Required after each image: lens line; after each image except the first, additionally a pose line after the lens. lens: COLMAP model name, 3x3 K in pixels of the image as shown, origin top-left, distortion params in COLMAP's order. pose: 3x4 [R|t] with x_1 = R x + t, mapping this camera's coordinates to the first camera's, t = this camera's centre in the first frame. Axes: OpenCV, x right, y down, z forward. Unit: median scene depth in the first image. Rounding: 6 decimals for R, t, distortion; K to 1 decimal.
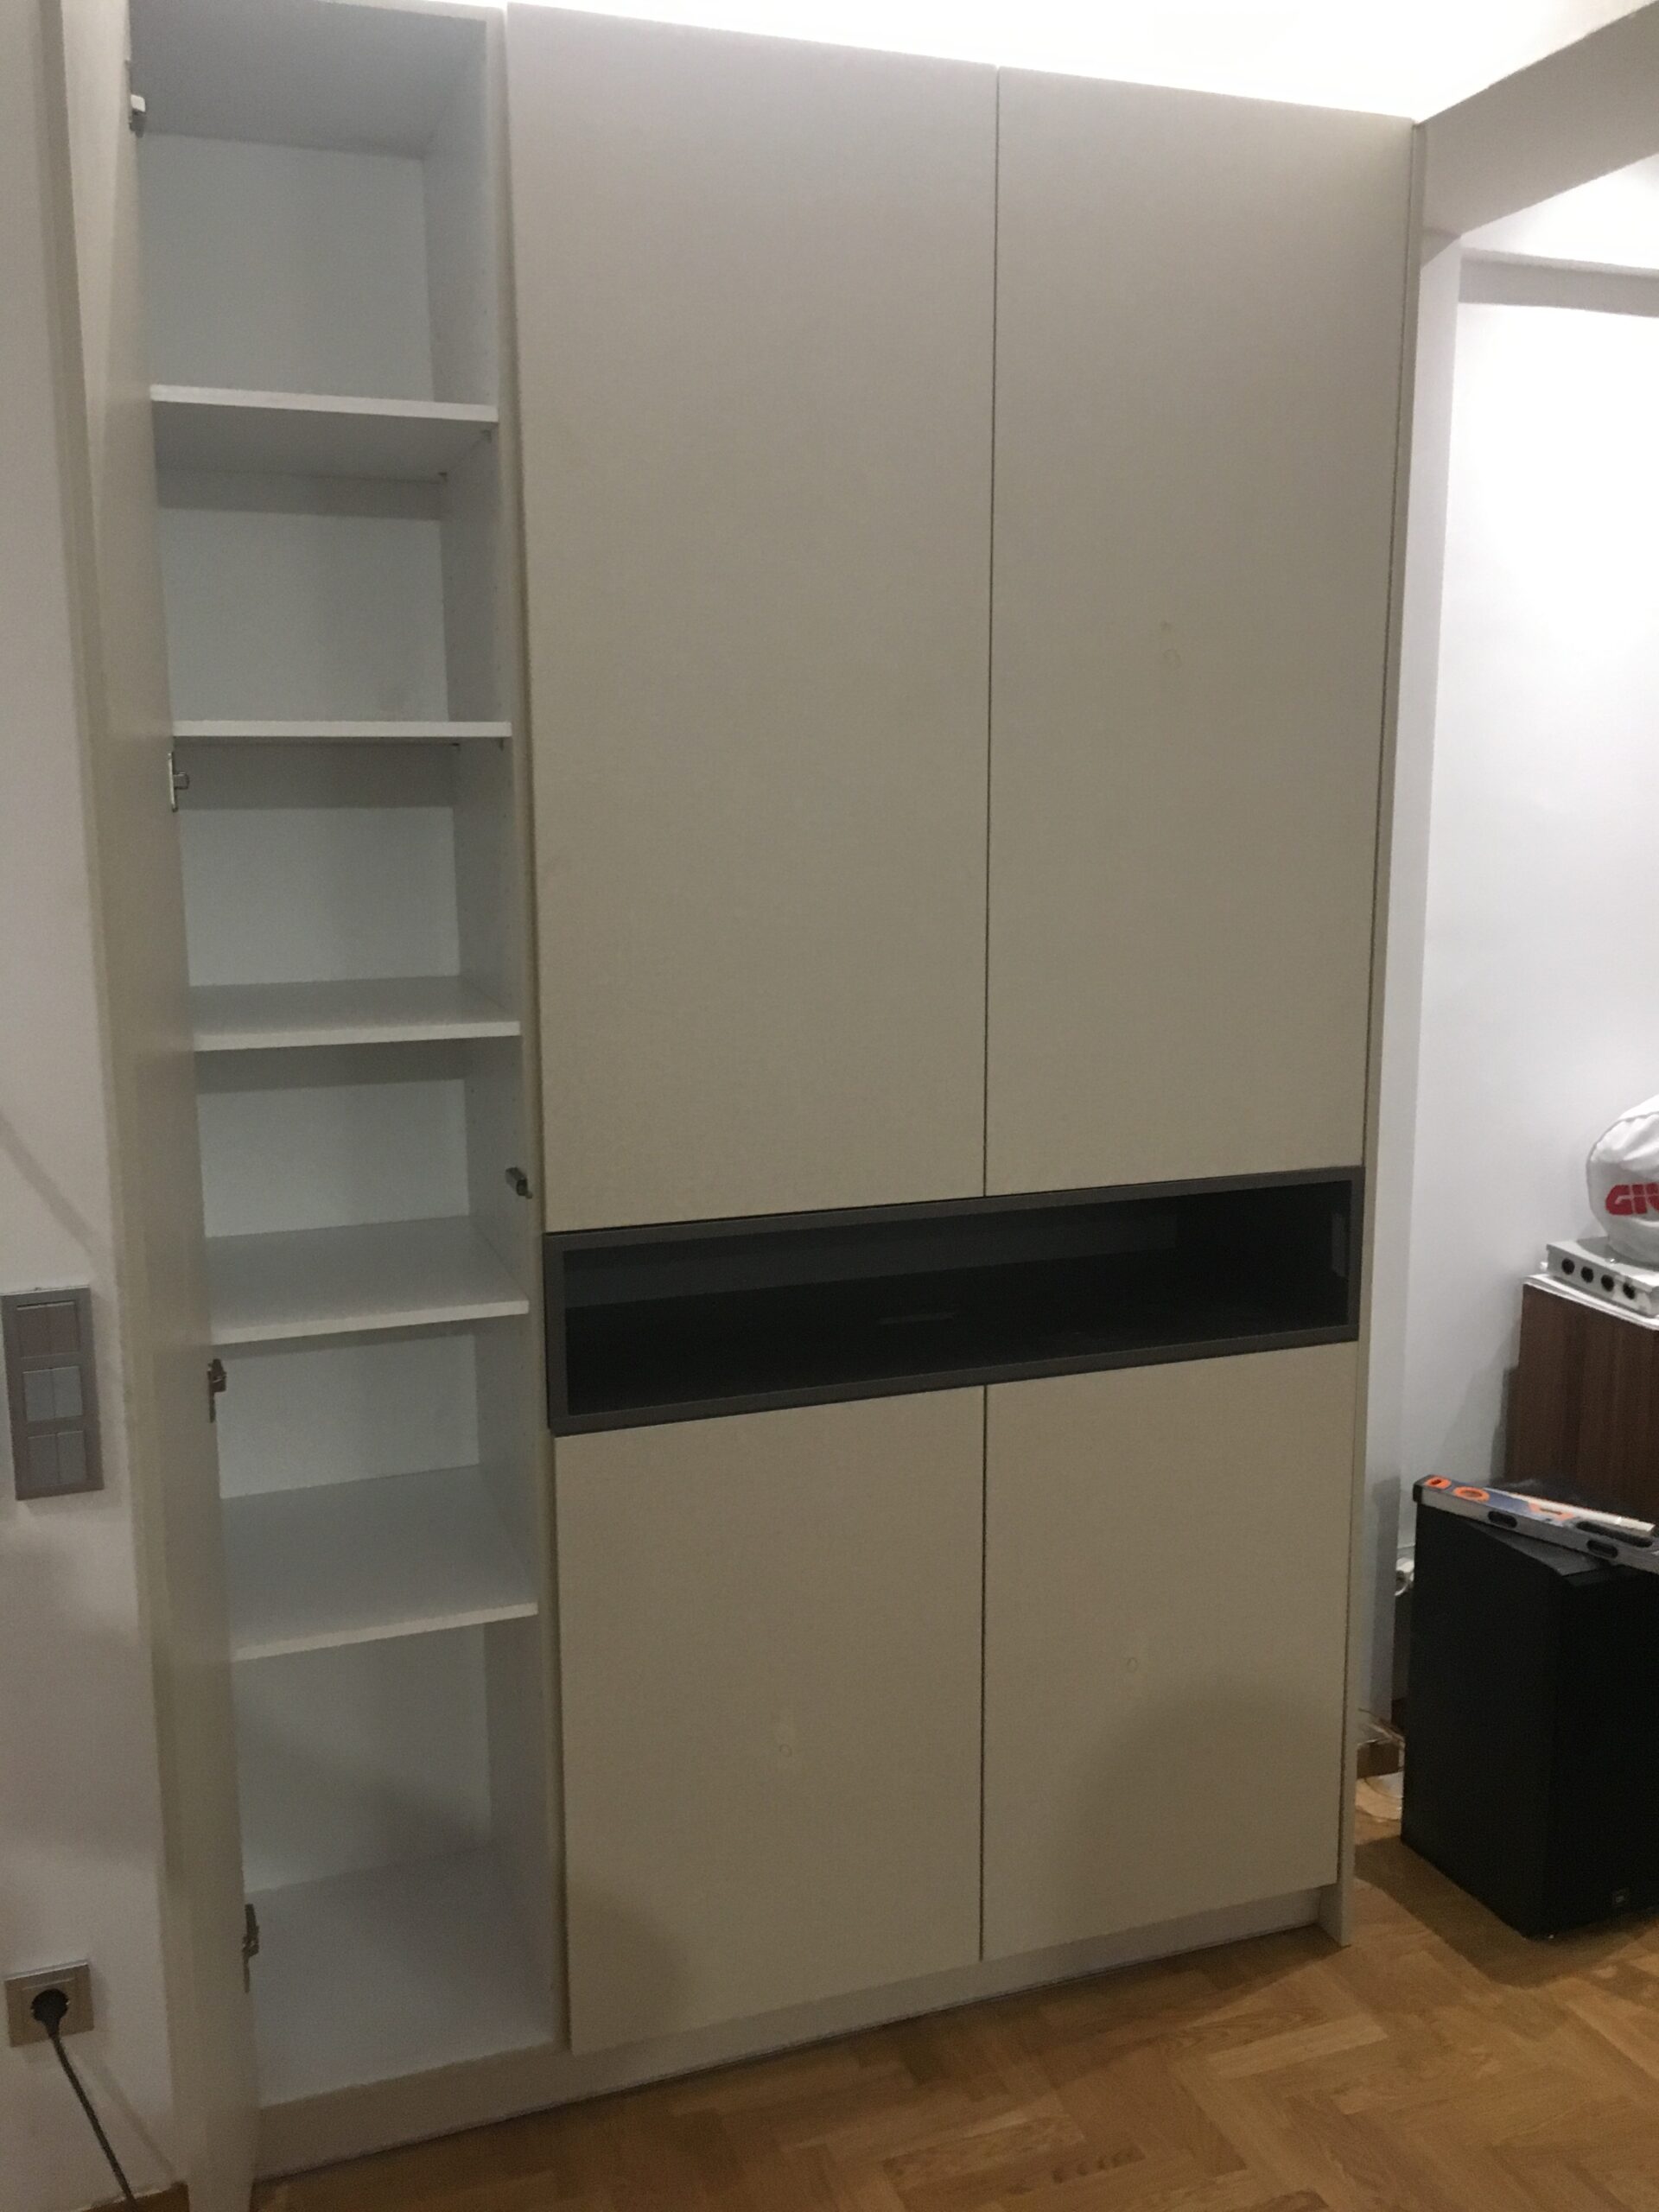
lens RADIAL K [[1915.7, 0, 829.5], [0, 1915.7, 1106.0], [0, 0, 1]] dist [0.135644, -0.160807]
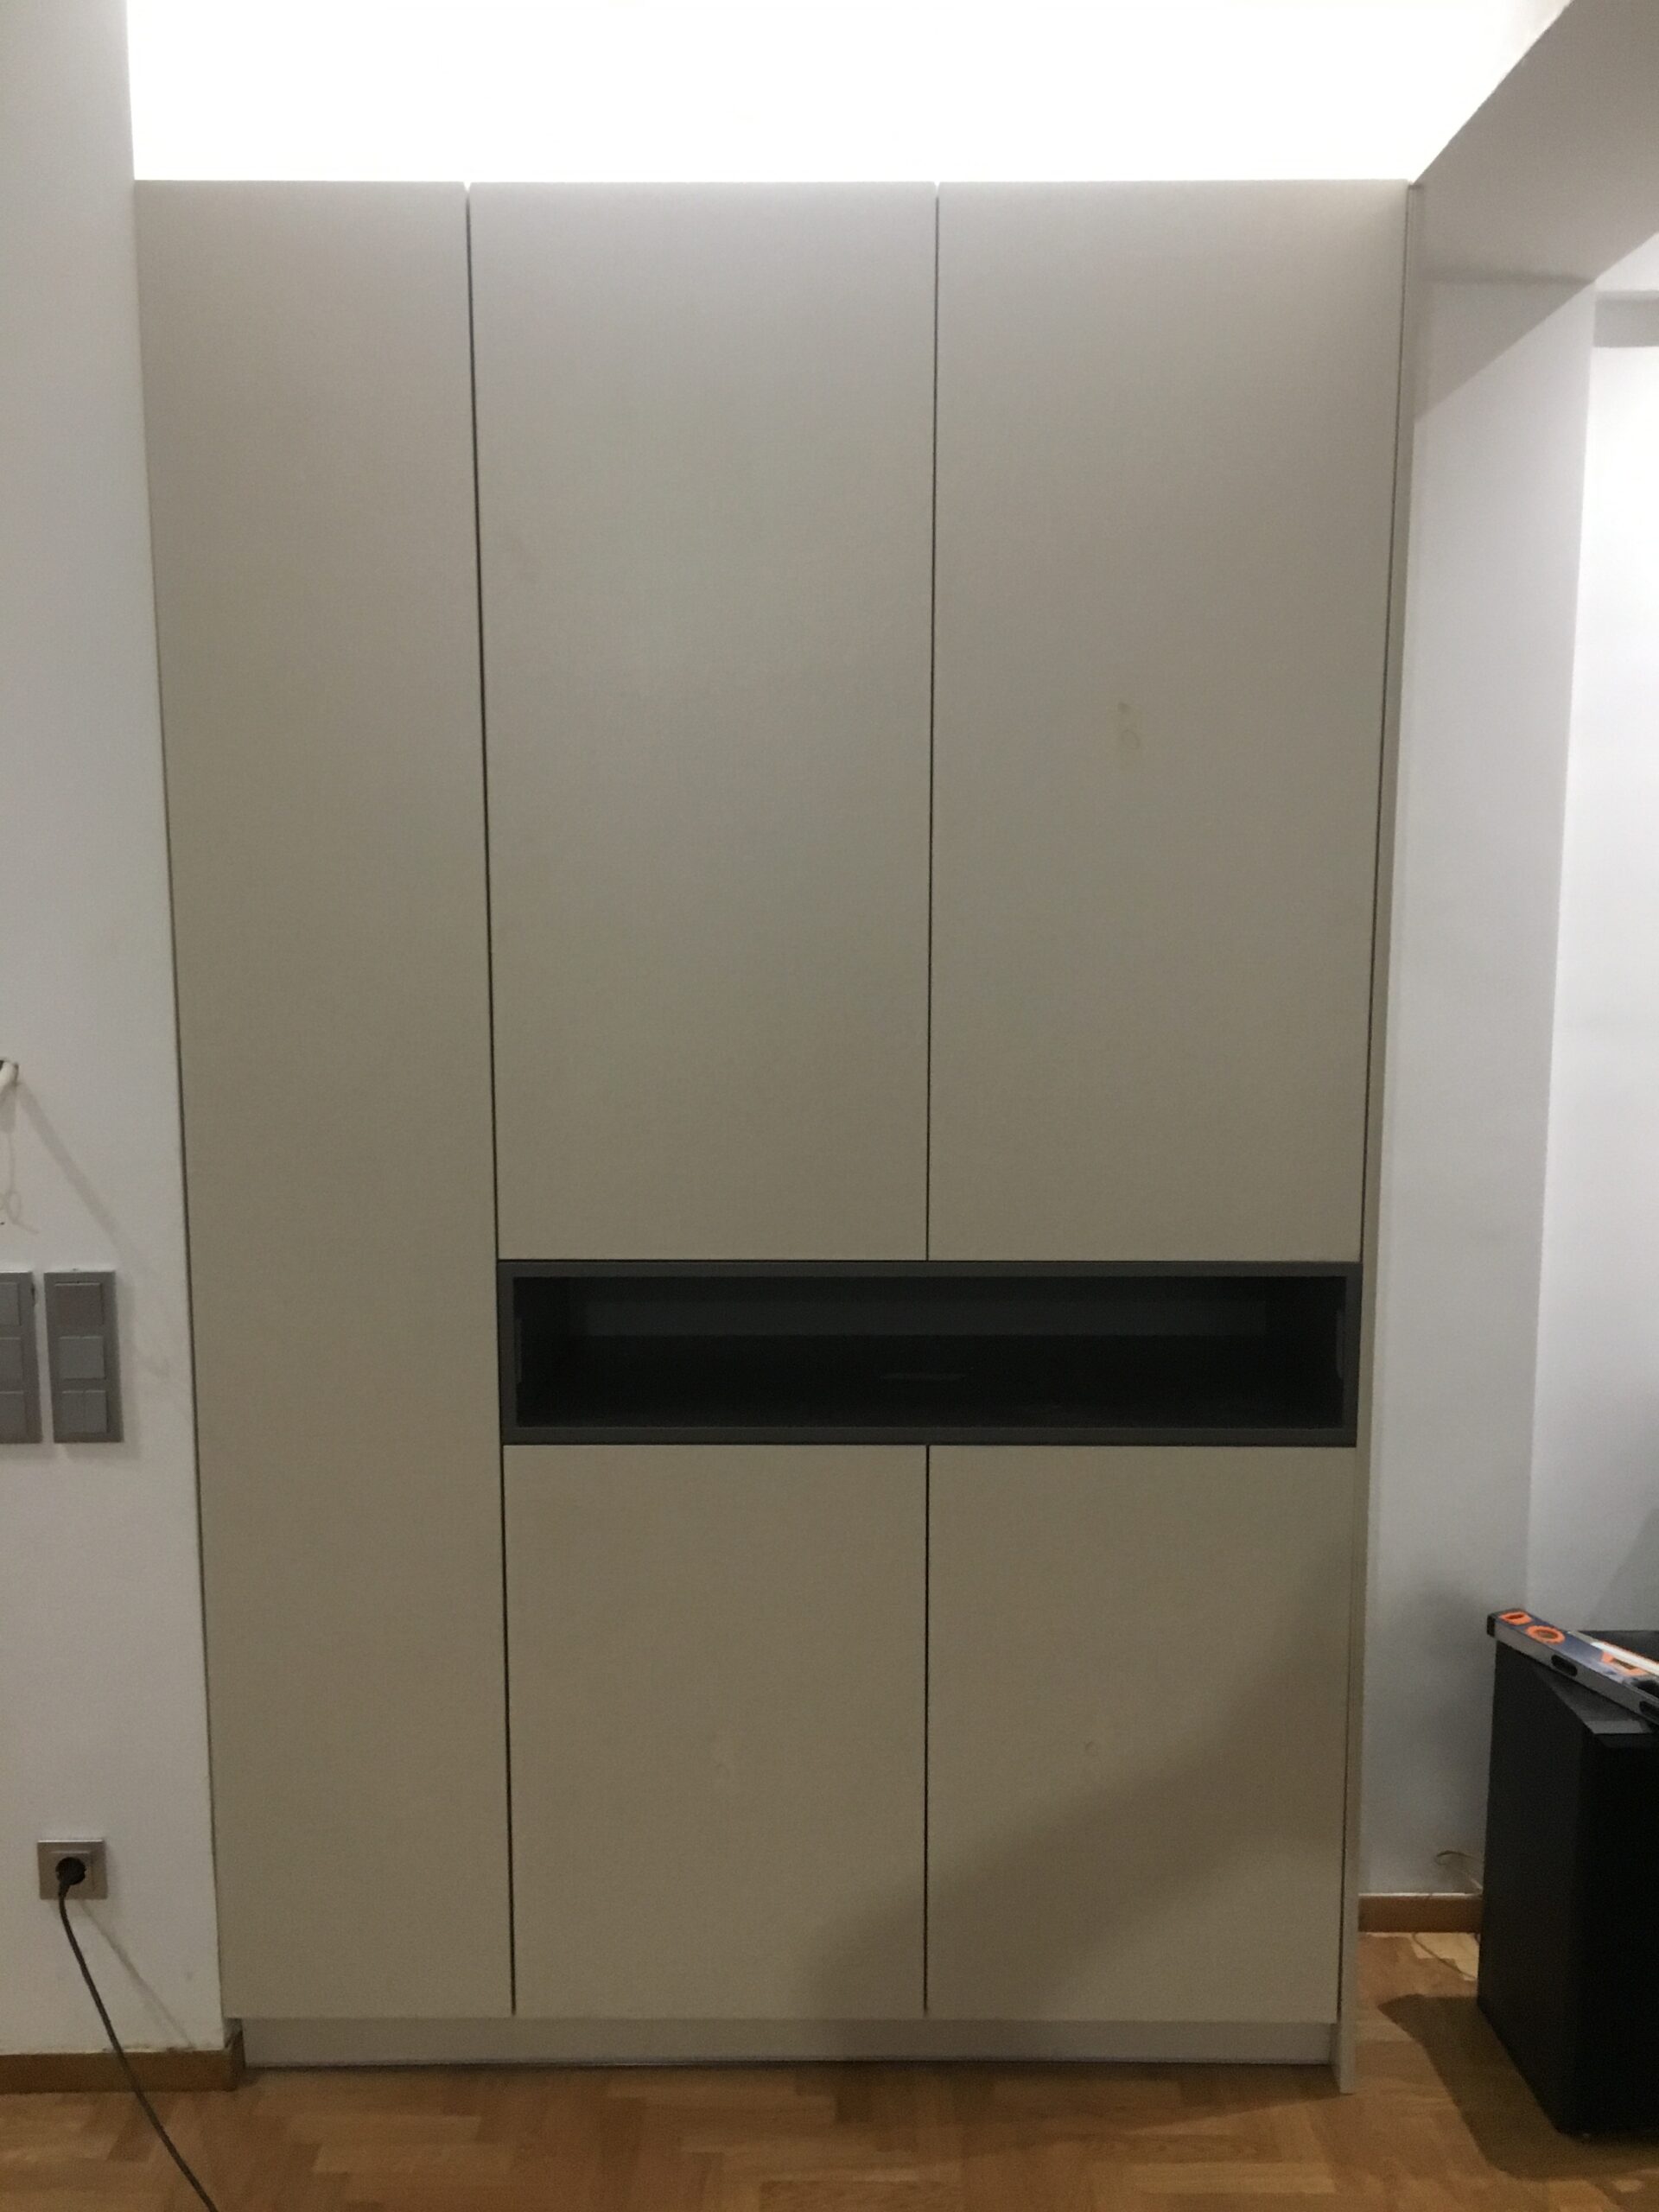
lens RADIAL K [[1915.7, 0, 829.5], [0, 1915.7, 1106.0], [0, 0, 1]] dist [0.135644, -0.160807]
pose [[0.938087, 0.053195, -0.342290, 0.352360], [-0.062579, 0.997905, -0.016420, -0.013955], [0.340699, 0.036823, 0.939451, 0.013988]]
